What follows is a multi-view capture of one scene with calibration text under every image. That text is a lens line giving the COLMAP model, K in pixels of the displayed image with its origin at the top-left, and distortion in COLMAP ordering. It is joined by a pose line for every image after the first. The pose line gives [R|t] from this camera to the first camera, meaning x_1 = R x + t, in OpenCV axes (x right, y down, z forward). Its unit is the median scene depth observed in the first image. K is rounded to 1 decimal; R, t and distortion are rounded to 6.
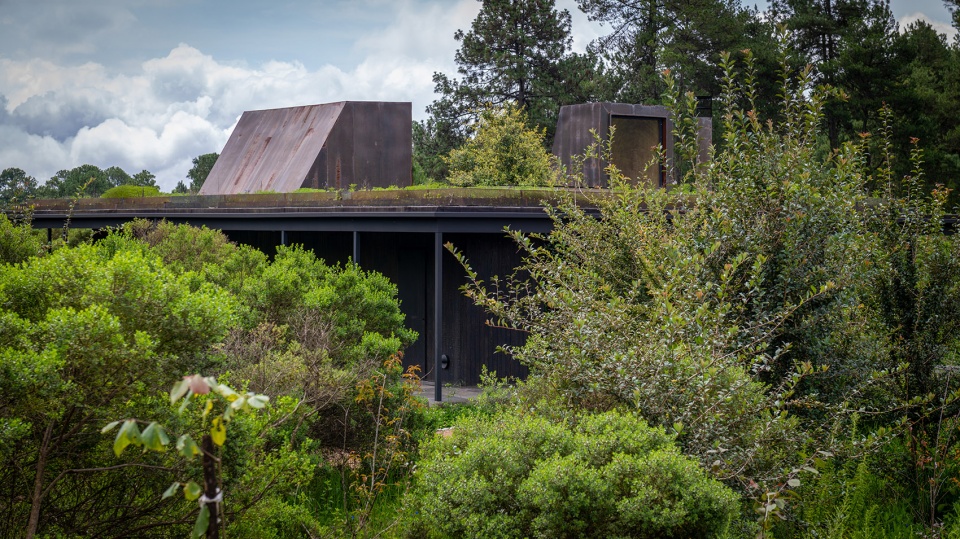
lens RADIAL K [[705.9, 0, 481.0], [0, 705.9, 266.3], [0, 0, 1]] dist [-0.017561, 0.007220]
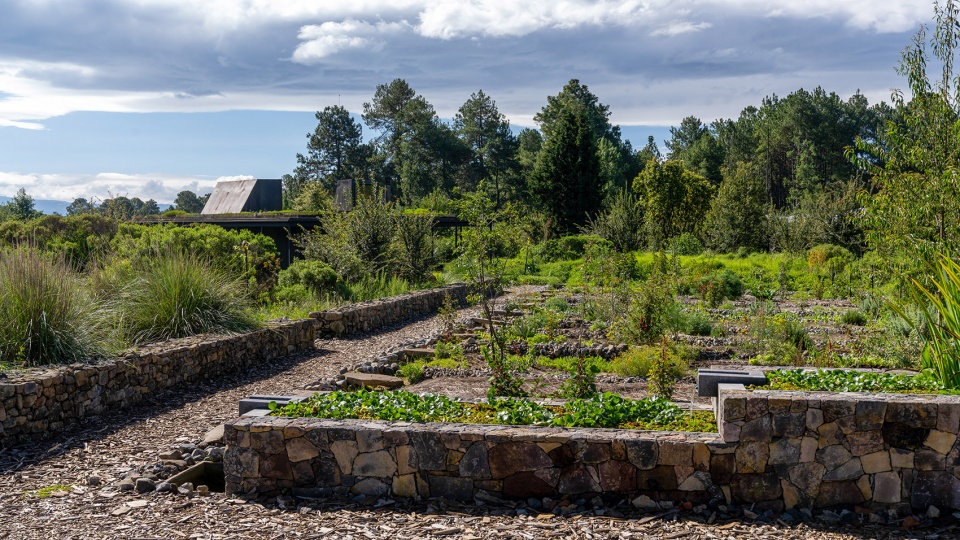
lens RADIAL K [[705.9, 0, 474.5], [0, 705.9, 272.5], [0, 0, 1]] dist [-0.017561, 0.007220]
pose [[0.991925, -0.017468, 0.125618, 0.191698], [0.016937, 0.999843, 0.005299, 0.082458], [-0.125691, -0.003129, 0.992065, -1.178786]]
